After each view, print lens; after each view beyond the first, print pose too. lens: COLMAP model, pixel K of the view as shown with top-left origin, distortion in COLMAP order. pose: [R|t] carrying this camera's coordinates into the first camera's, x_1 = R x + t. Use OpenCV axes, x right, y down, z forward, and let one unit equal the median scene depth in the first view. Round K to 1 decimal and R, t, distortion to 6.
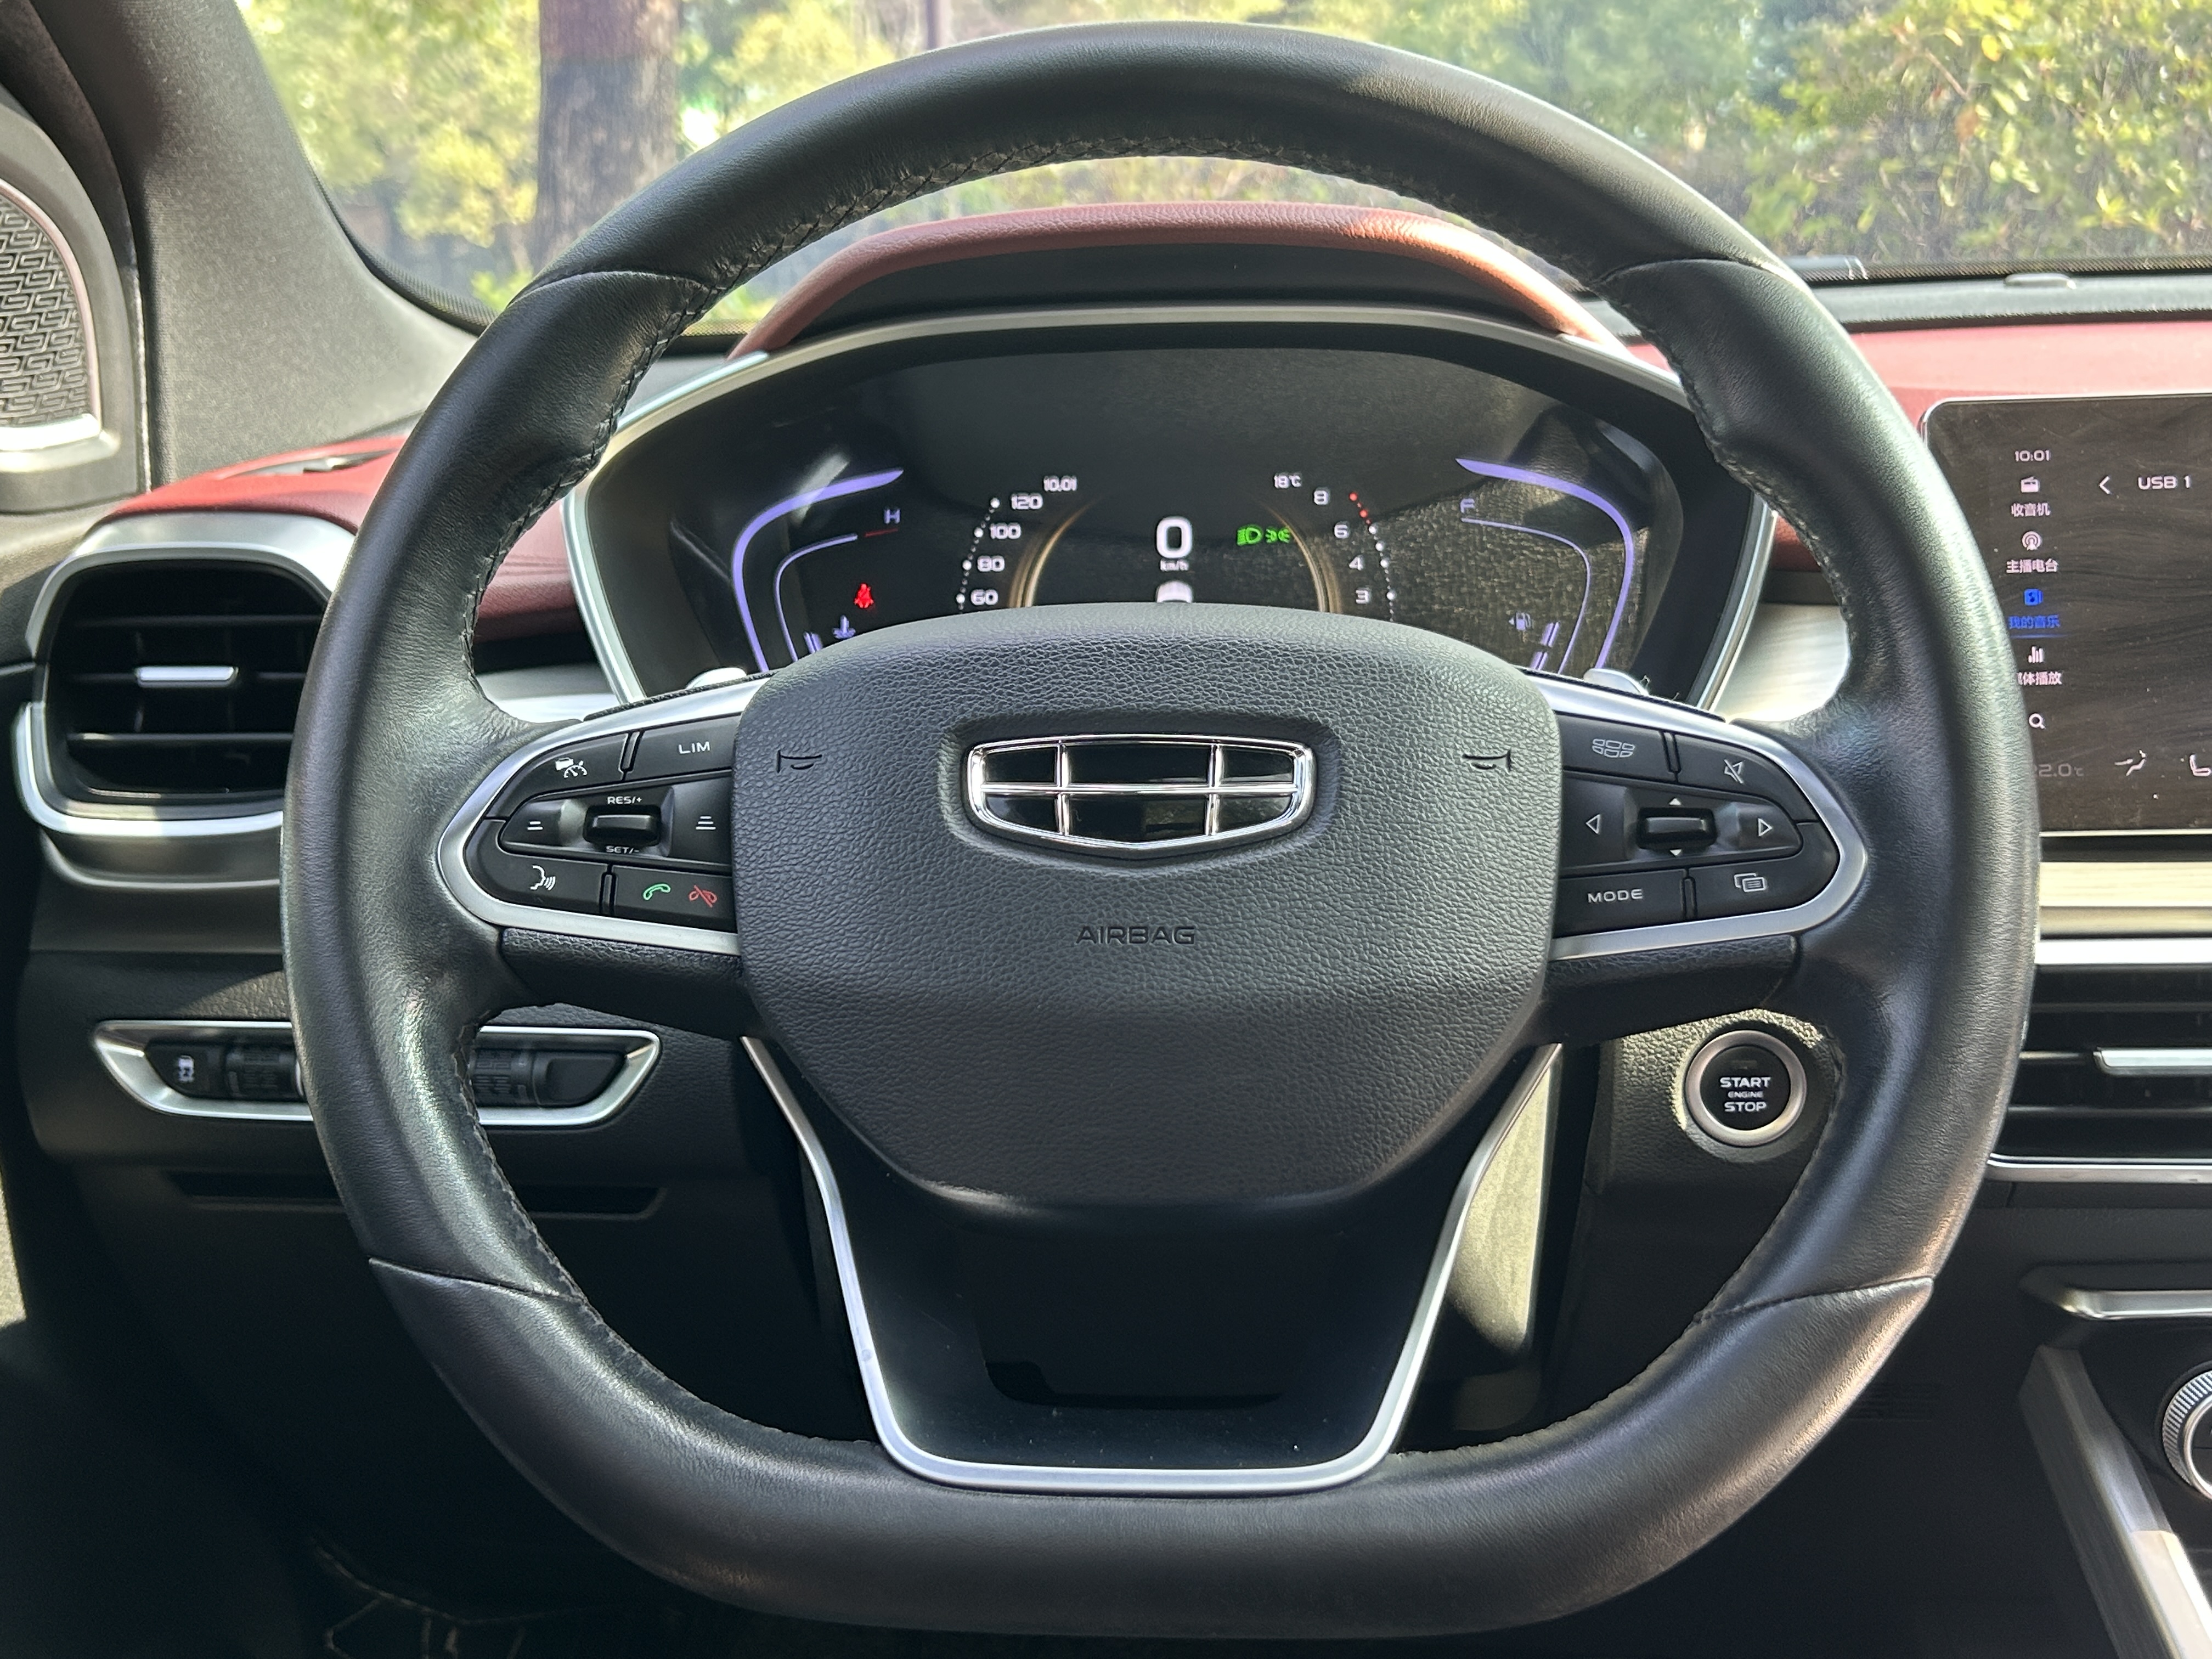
lens RADIAL K [[2543.8, 0, 1105.1], [0, 2543.8, 831.7], [0, 0, 1]] dist [0.006841, 0.000000]
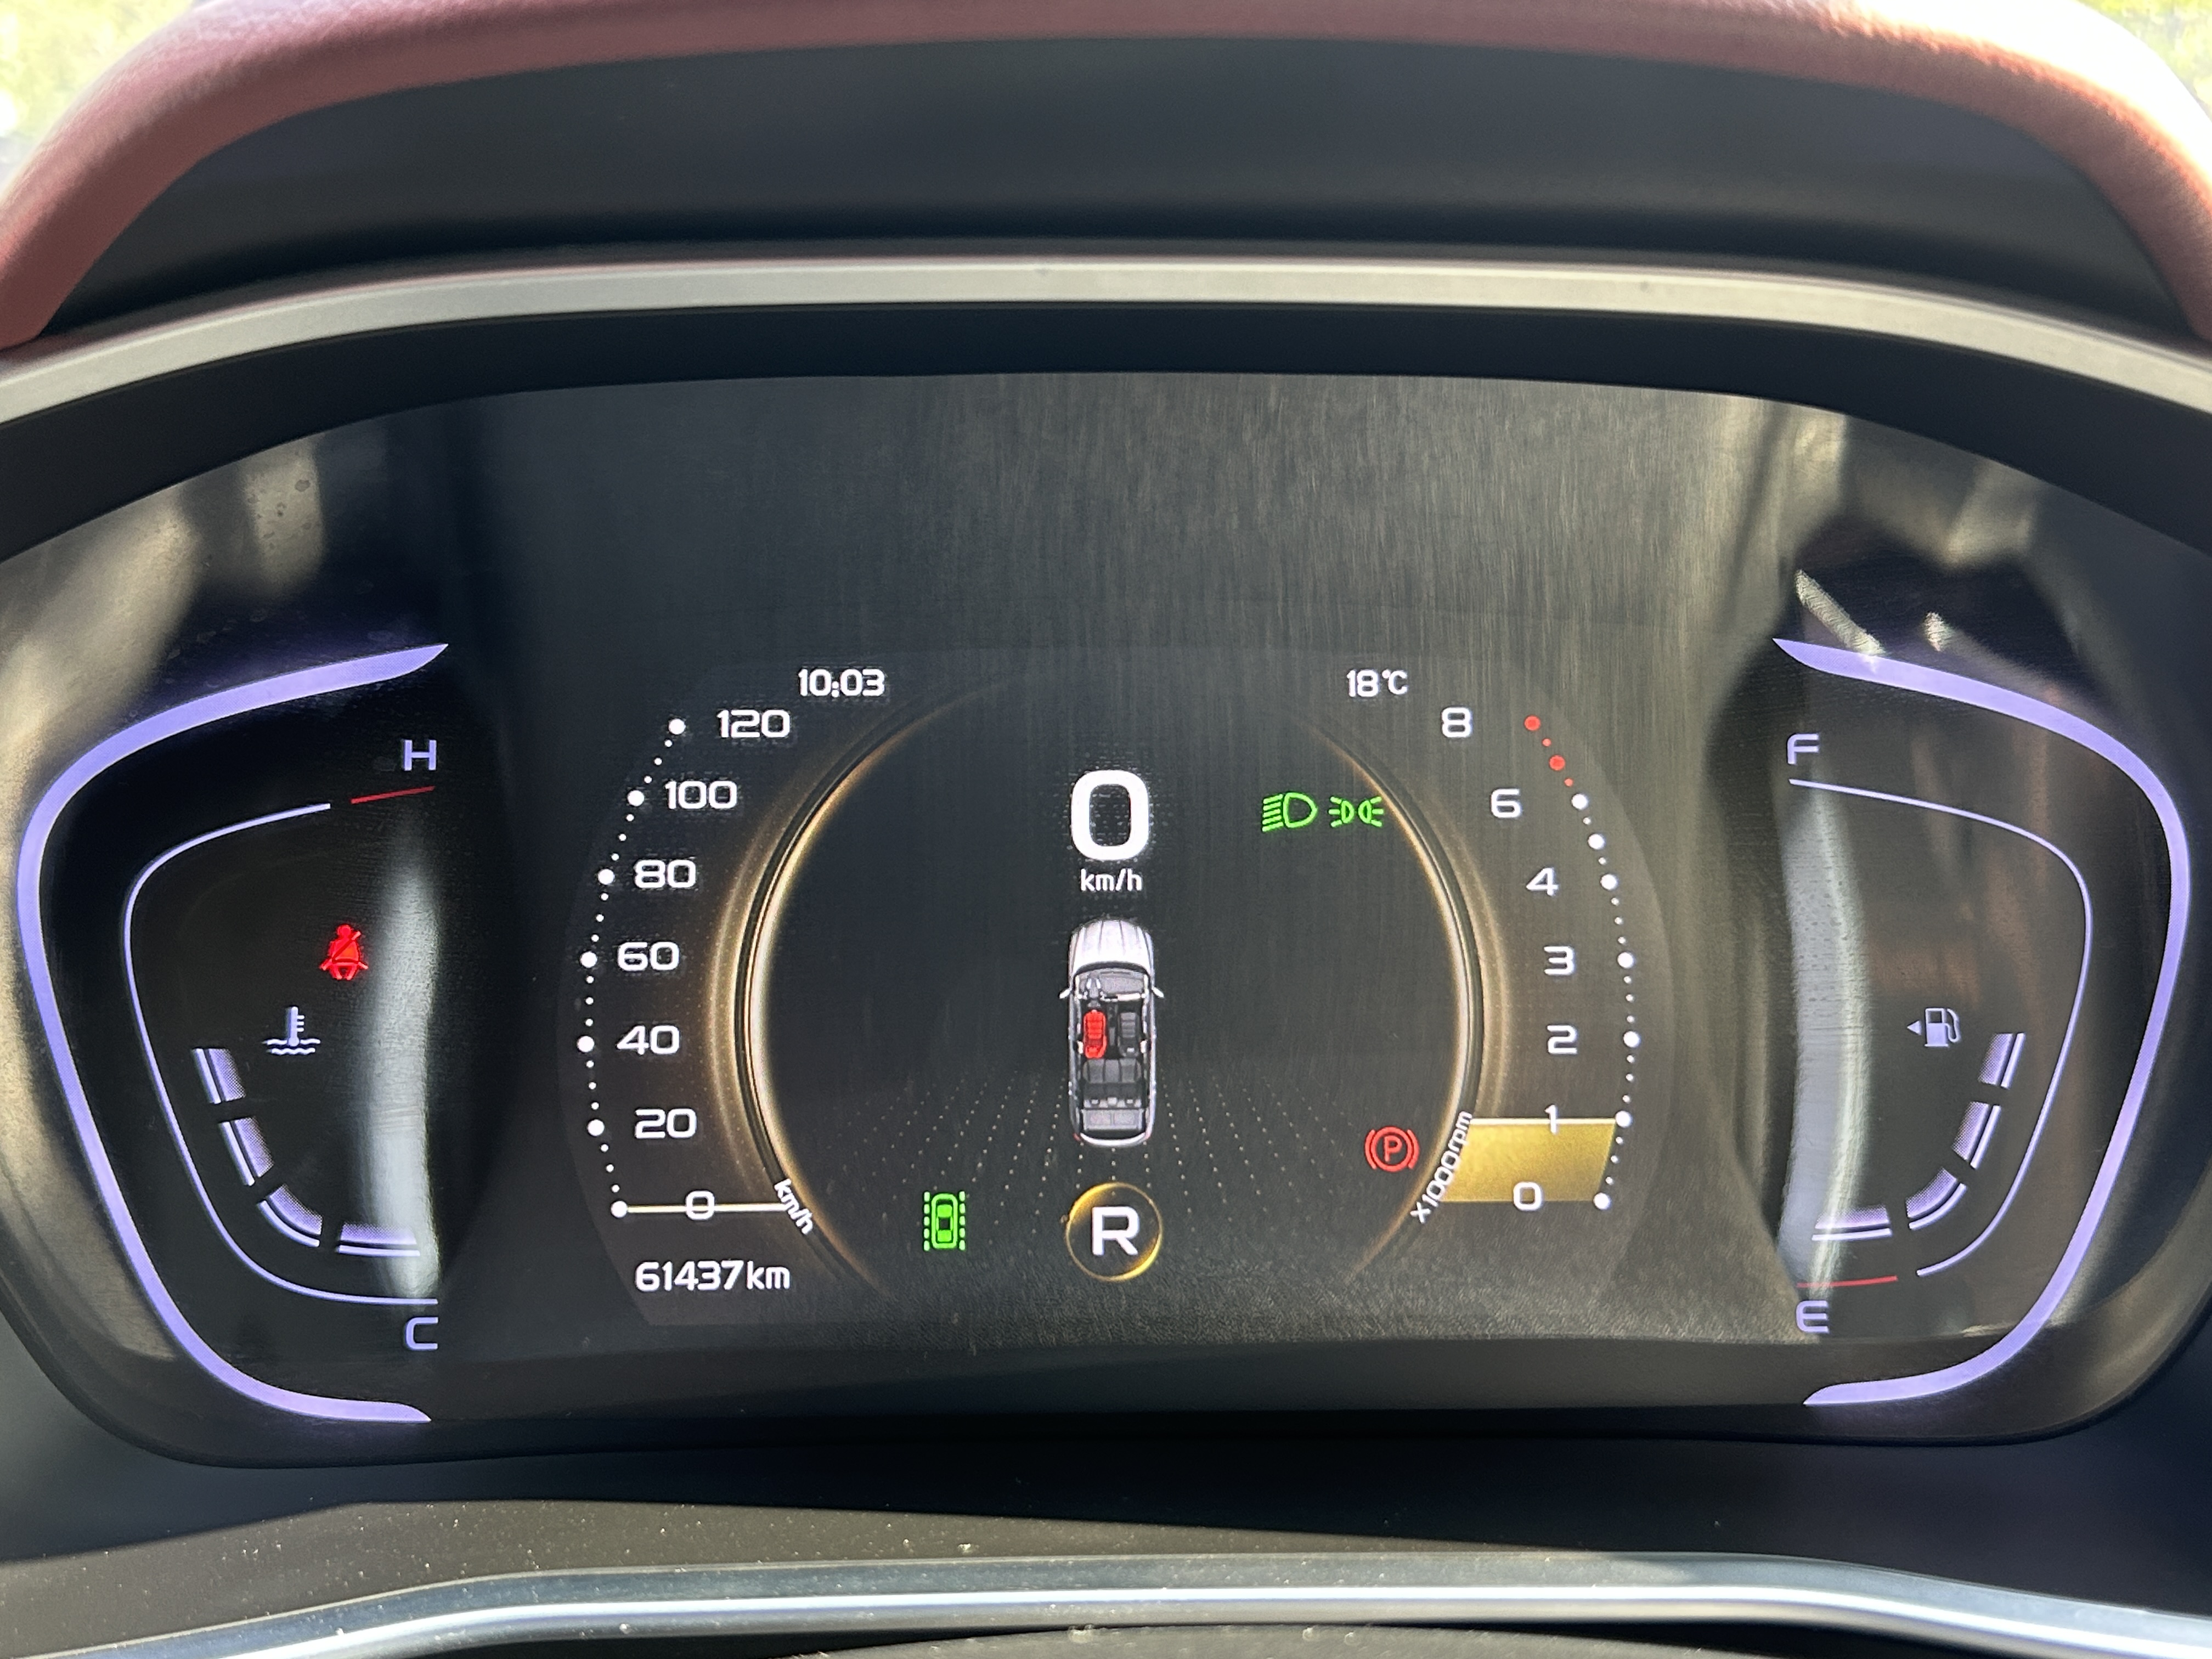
lens RADIAL K [[2543.8, 0, 1104.4], [0, 2543.8, 824.8], [0, 0, 1]] dist [0.006841, 0.000000]
pose [[0.991564, 0.004441, 0.129540, -0.031422], [-0.002051, 0.999825, -0.018577, -0.119238], [-0.129600, 0.018155, 0.991400, 0.658838]]
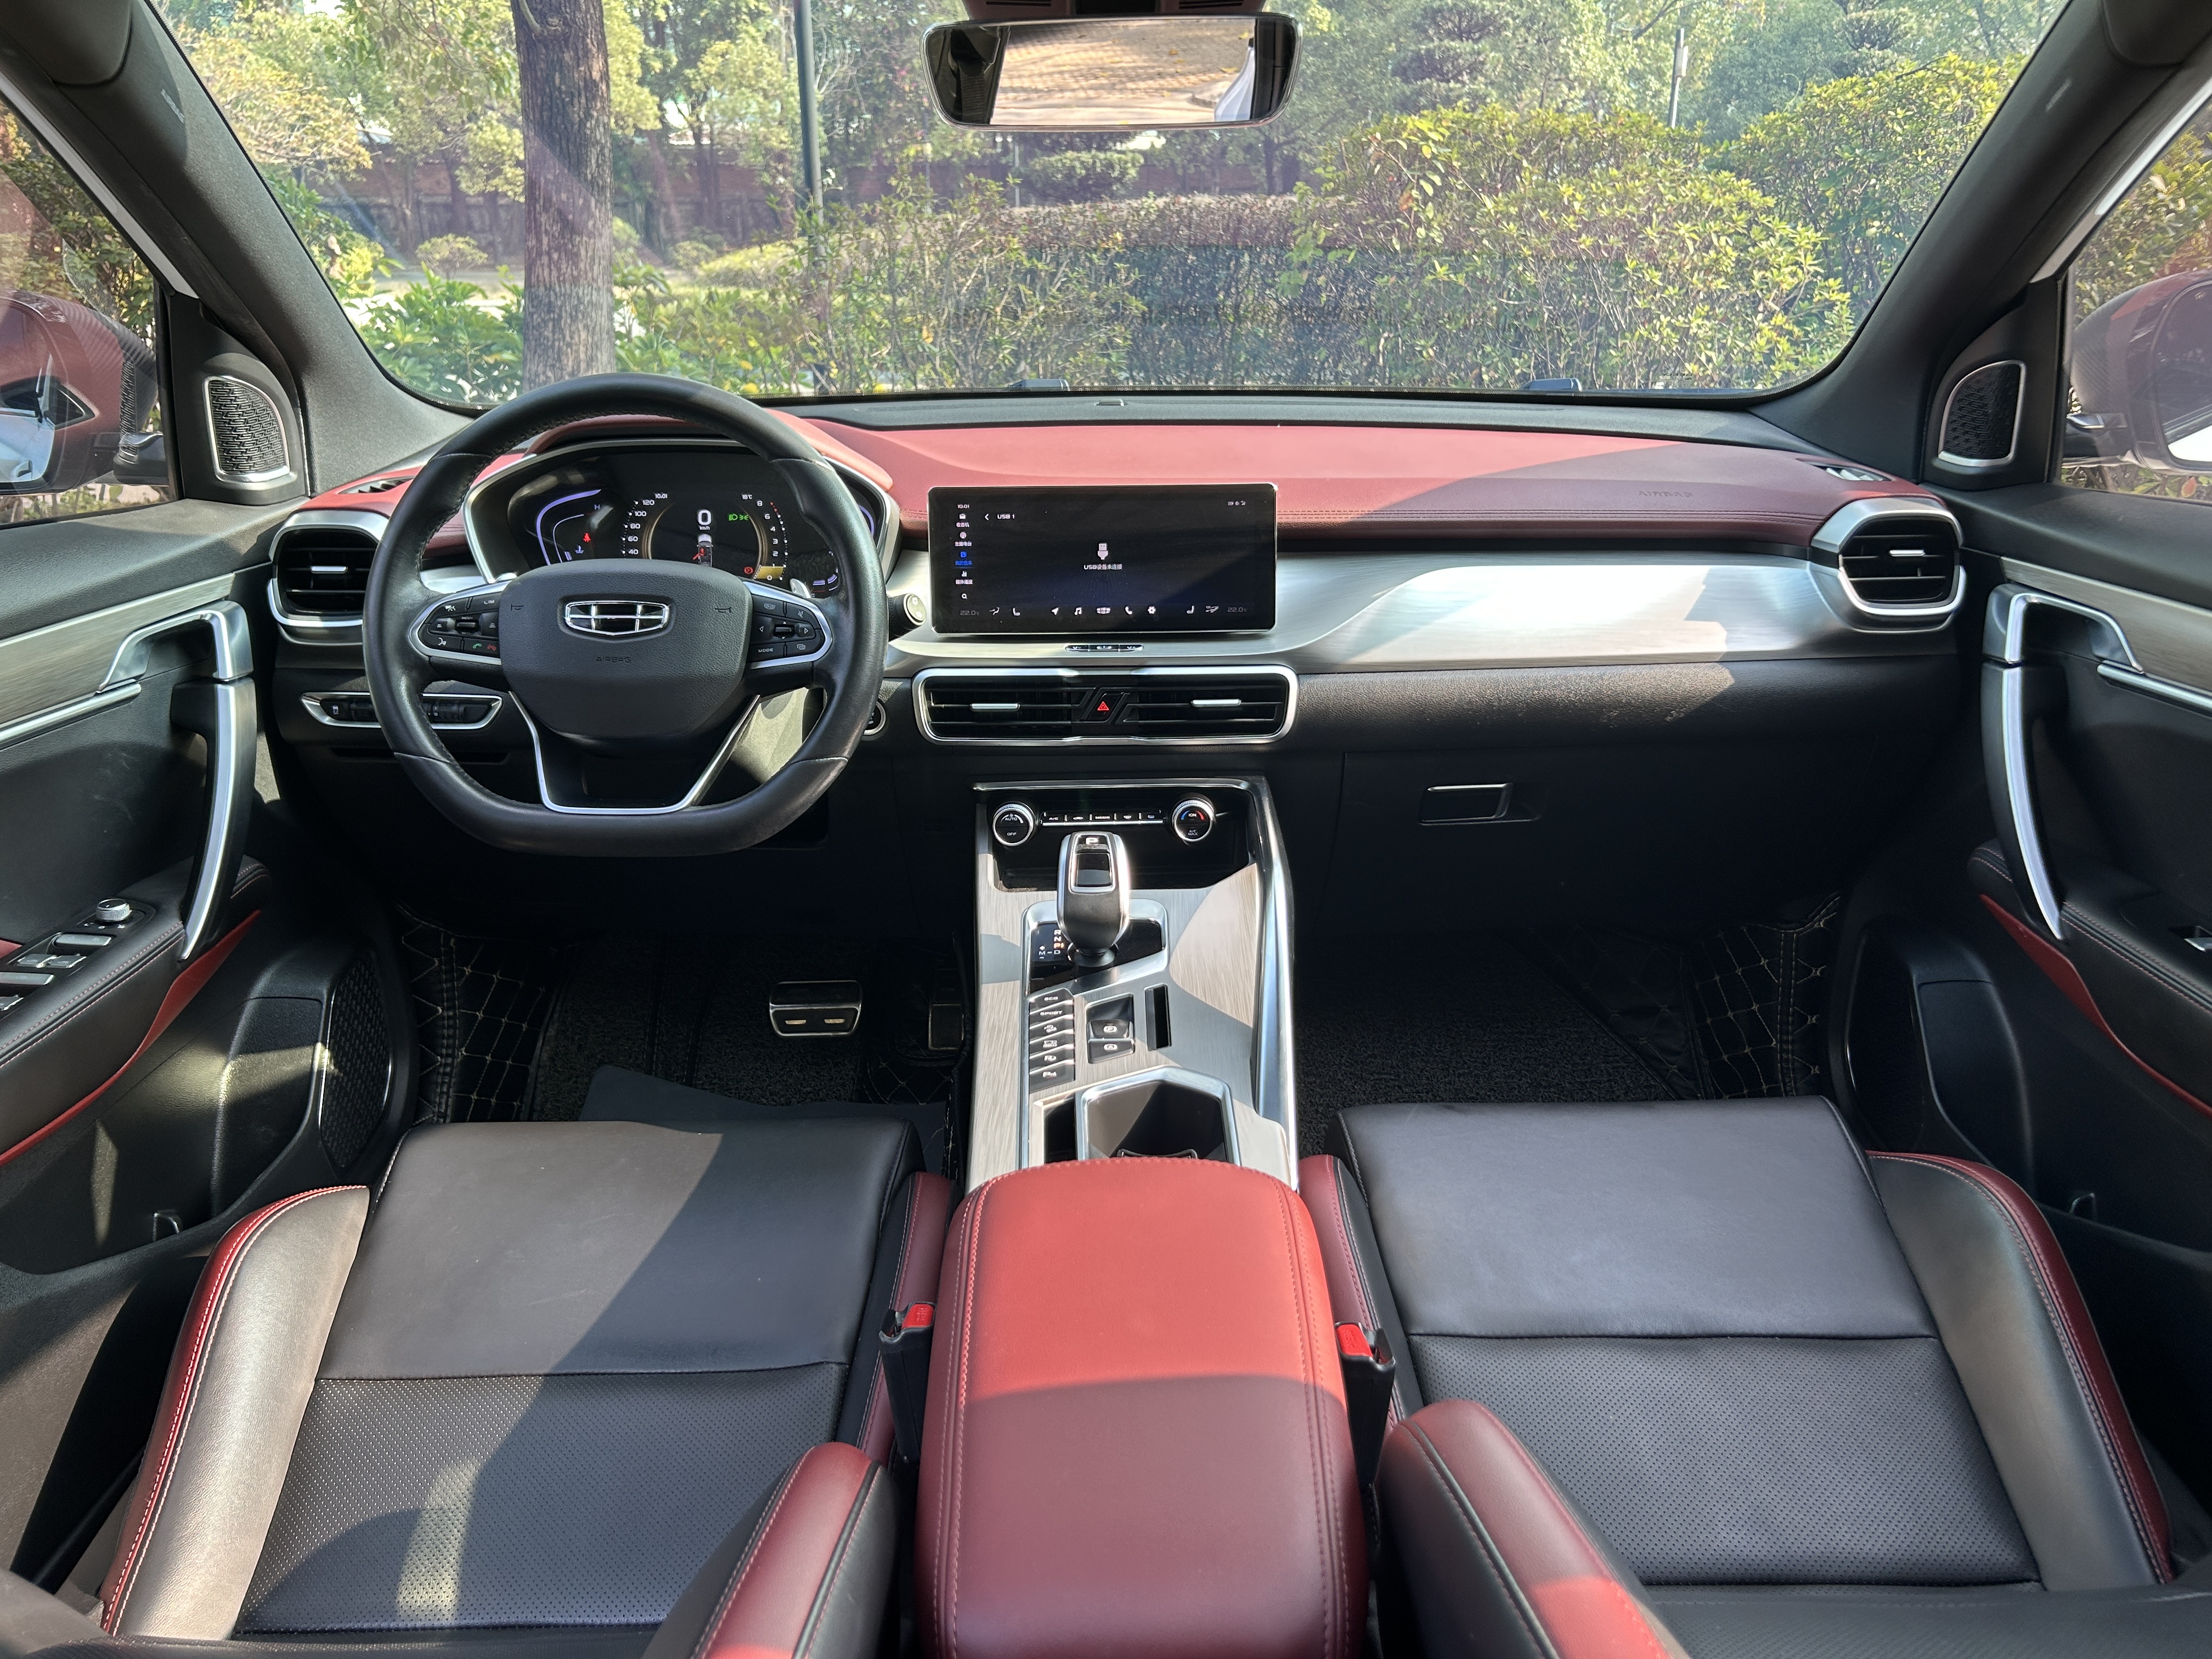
lens RADIAL K [[1782.7, 0, 1114.6], [0, 1782.7, 850.5], [0, 0, 1]] dist [0.001822, 0.003760]
pose [[0.997593, 0.000660, 0.069336, 0.368120], [-0.009393, 0.992023, 0.125709, -0.008894], [-0.068700, -0.126058, 0.989641, -1.045922]]
